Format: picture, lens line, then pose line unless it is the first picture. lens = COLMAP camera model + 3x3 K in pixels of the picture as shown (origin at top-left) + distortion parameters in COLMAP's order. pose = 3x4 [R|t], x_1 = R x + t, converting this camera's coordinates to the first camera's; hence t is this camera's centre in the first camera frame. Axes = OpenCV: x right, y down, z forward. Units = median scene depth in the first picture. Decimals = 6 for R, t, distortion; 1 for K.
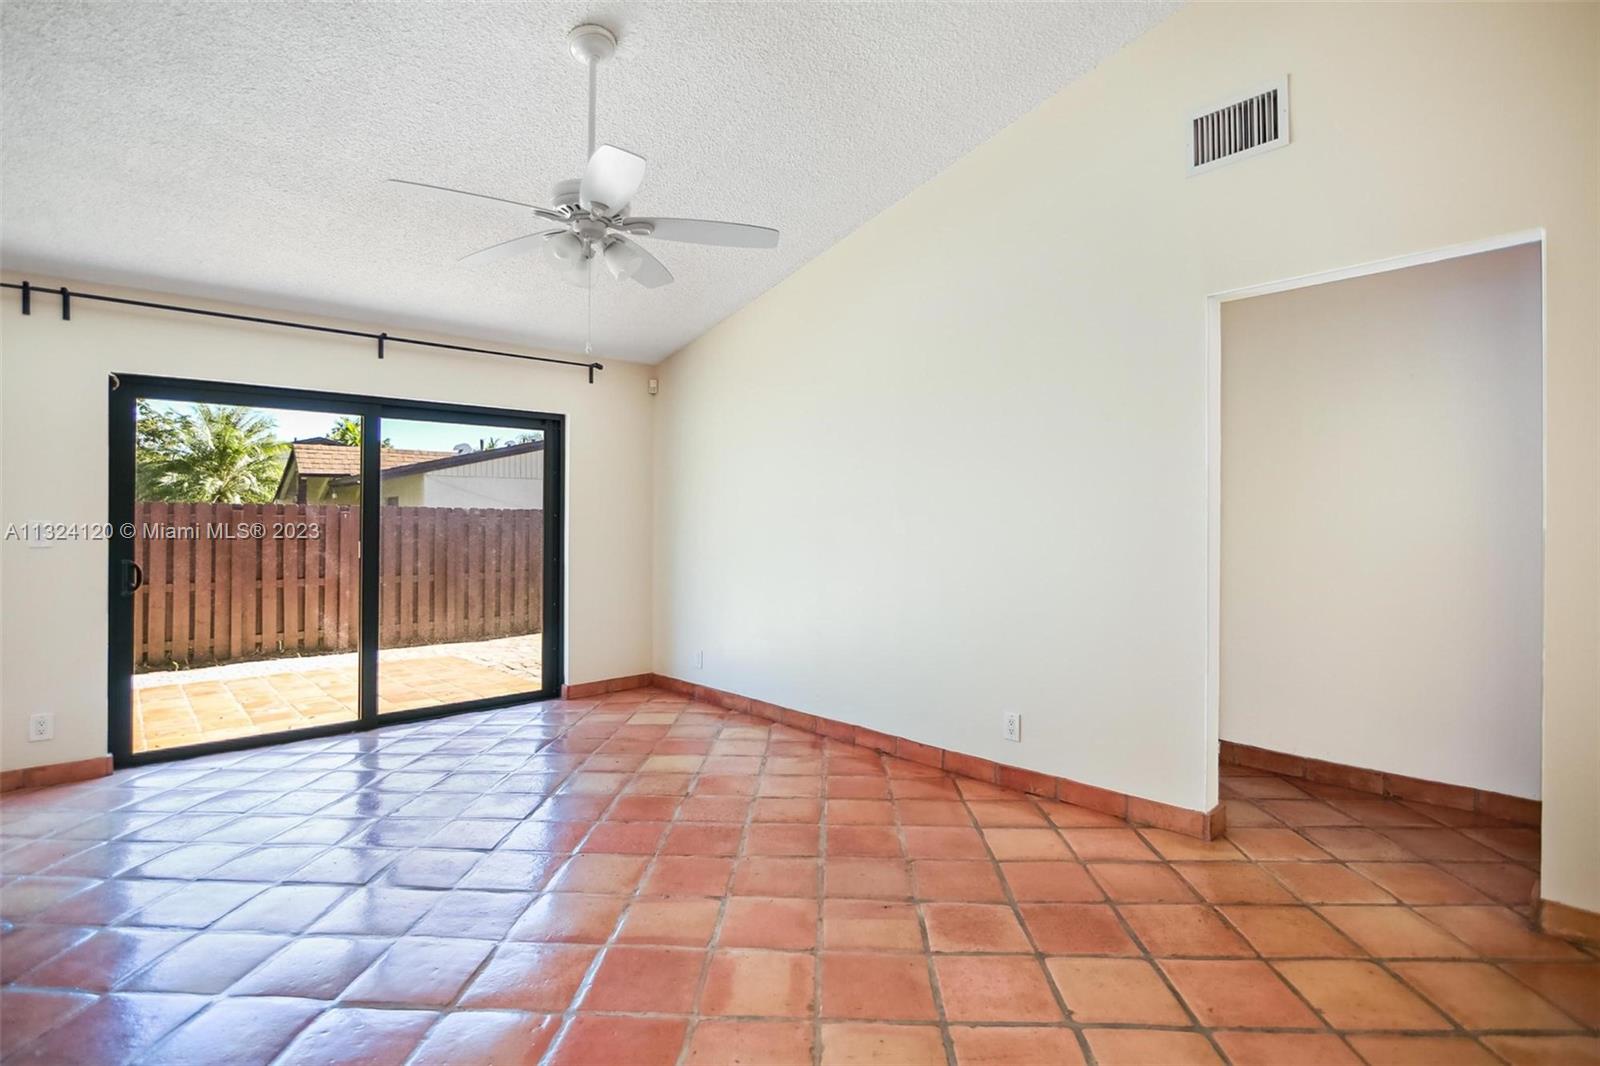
lens RADIAL K [[764.9, 0, 802.8], [0, 764.9, 526.6], [0, 0, 1]] dist [-0.013273, -0.000101]
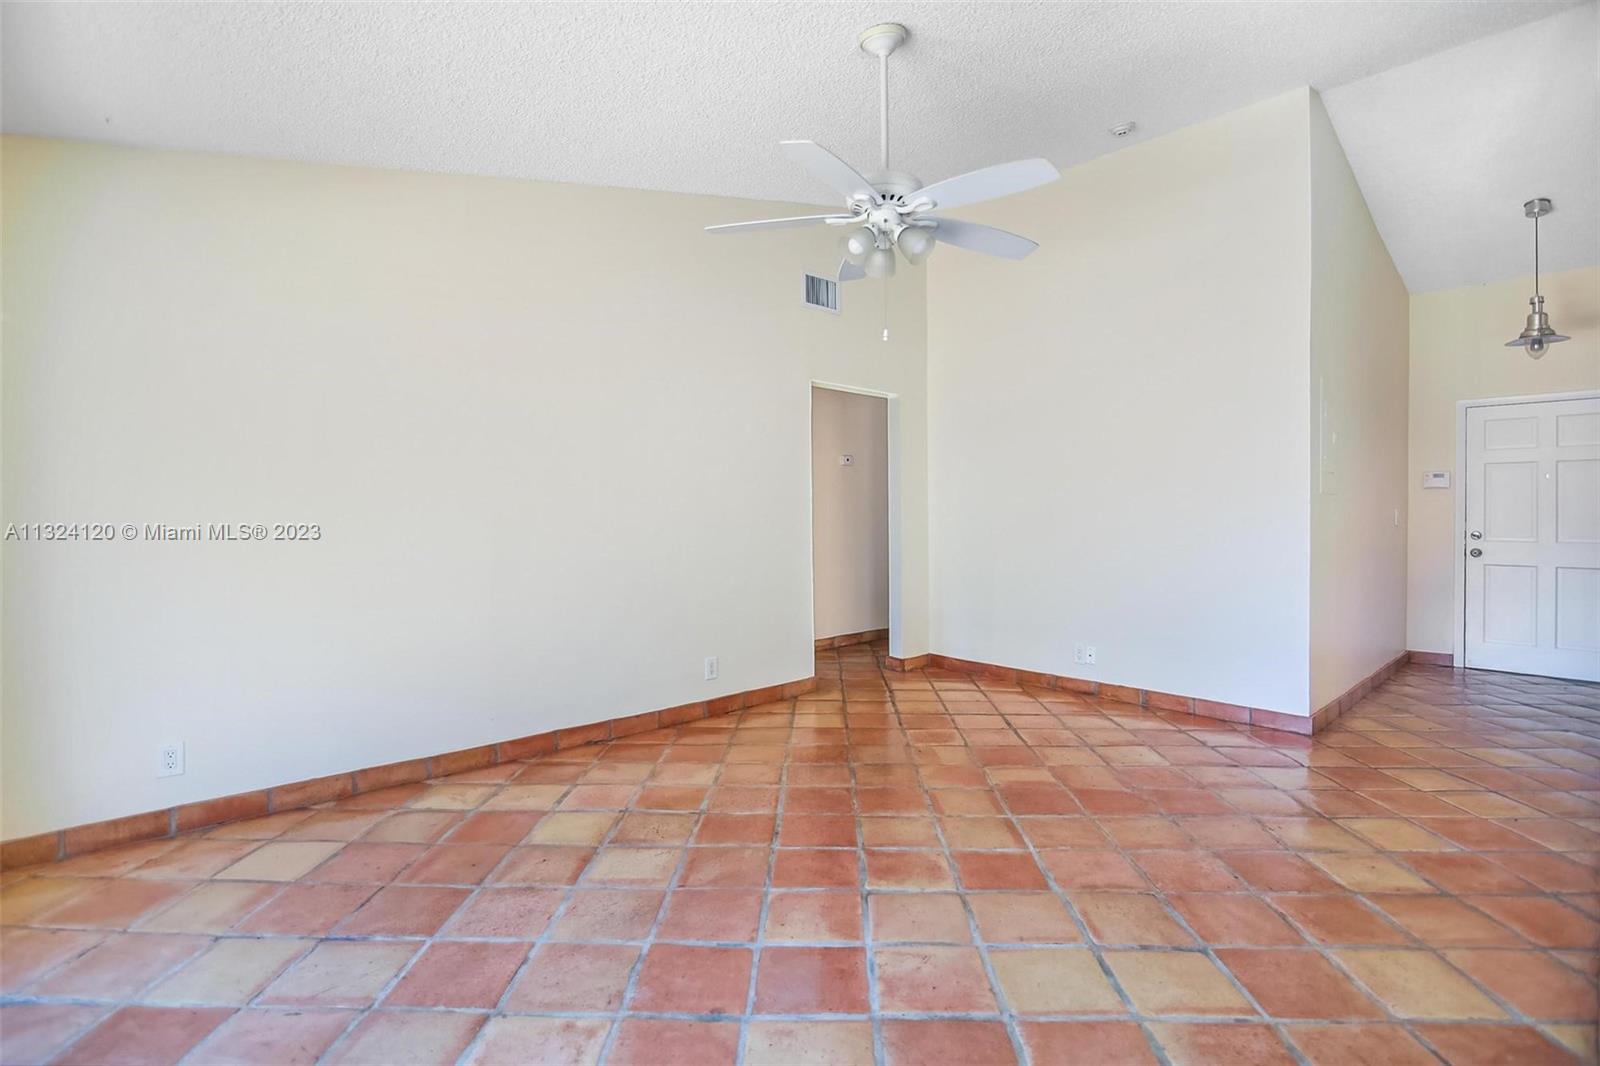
lens RADIAL K [[764.9, 0, 802.8], [0, 764.9, 526.6], [0, 0, 1]] dist [-0.013273, -0.000101]
pose [[-0.019375, -0.013001, 0.999728, -1.162695], [-0.004127, 0.999908, 0.012923, 0.008342], [-0.999804, -0.003876, -0.019426, 1.008354]]
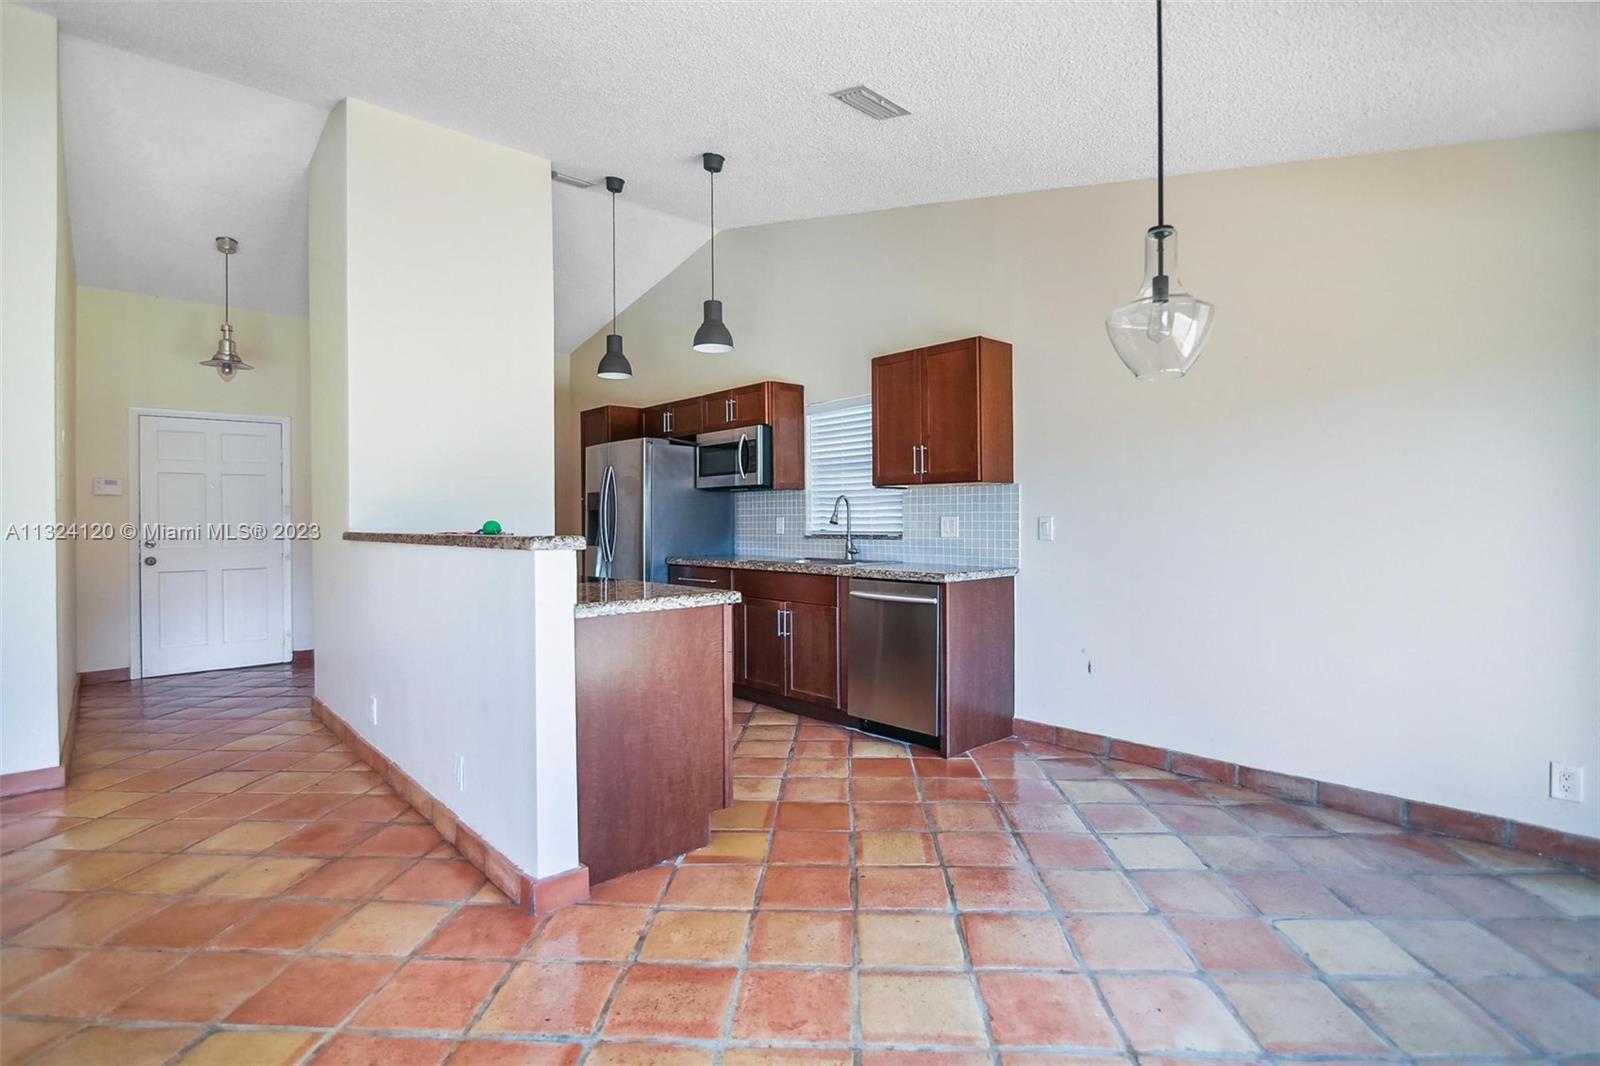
lens RADIAL K [[777.5, 0, 815.8], [0, 777.5, 524.3], [0, 0, 1]] dist [-0.014234, -0.000091]
pose [[-0.999920, 0.012171, -0.003496, -0.964587], [0.012147, 0.999904, 0.006739, 0.006065], [0.003578, 0.006696, -0.999971, 1.224815]]
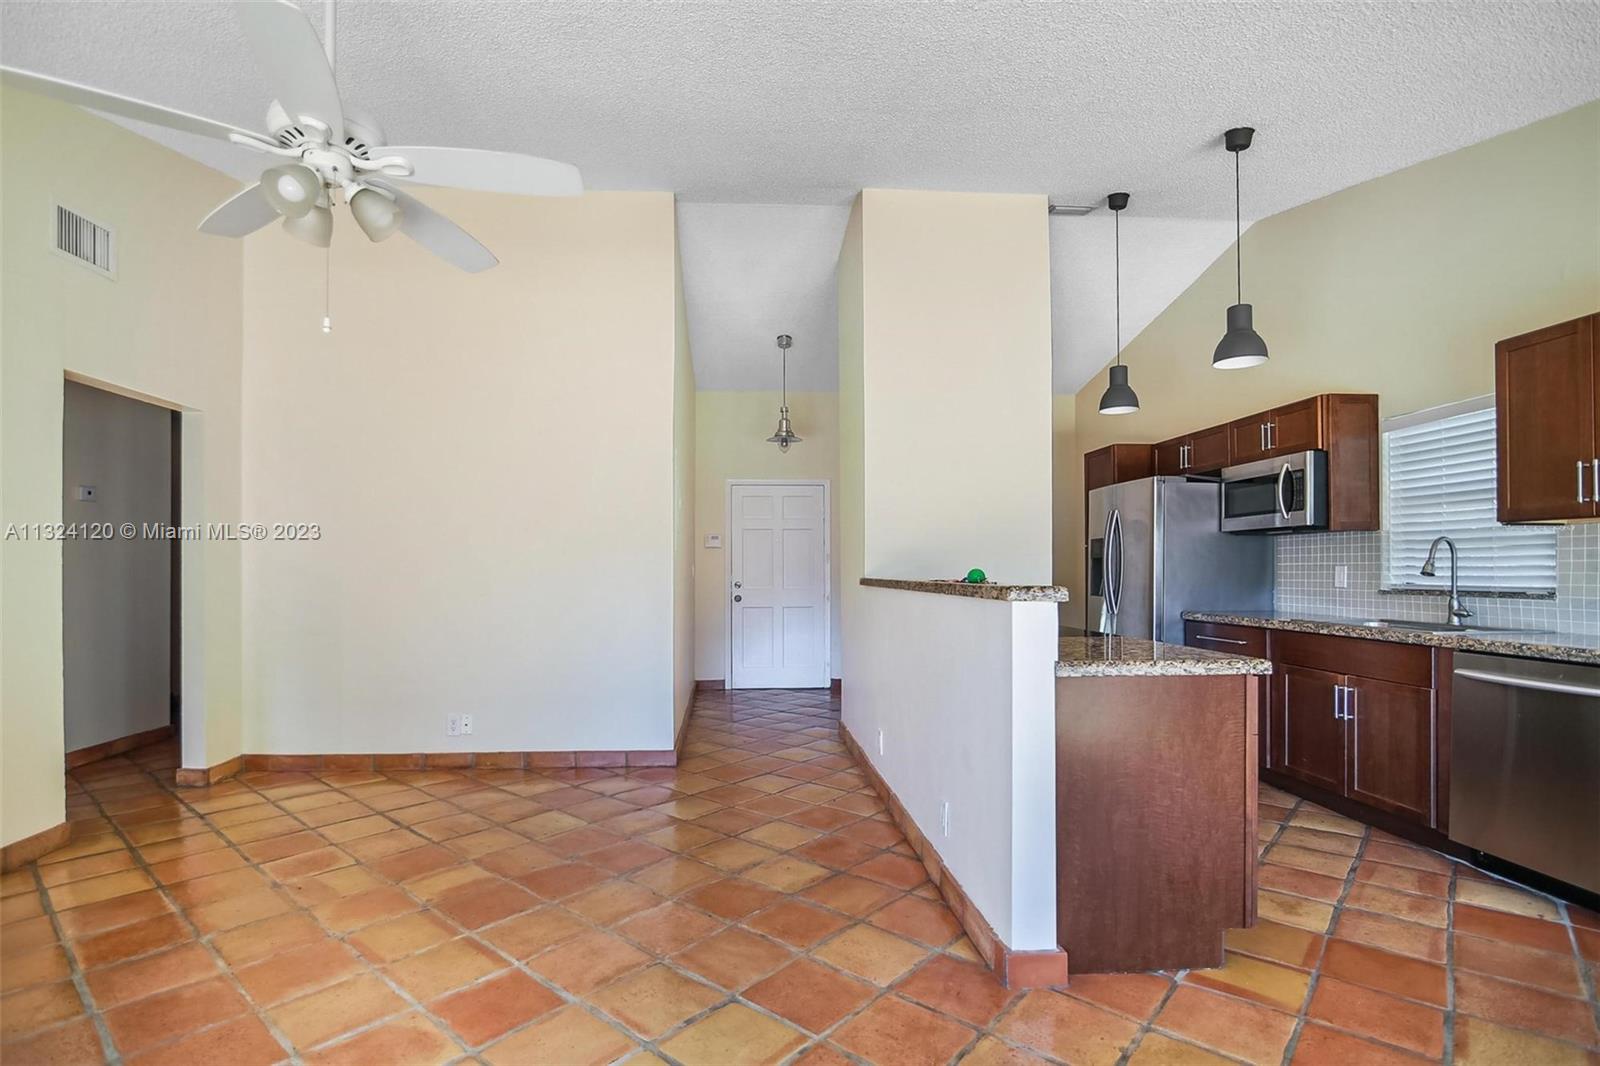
lens RADIAL K [[779.2, 0, 774.9], [0, 779.2, 566.1], [0, 0, 1]] dist [-0.016569, 0.000637]
pose [[-0.776313, 0.008268, 0.630293, -0.975102], [0.005273, 0.999964, -0.006623, 0.004654], [-0.630326, -0.001818, -0.776329, 1.160662]]
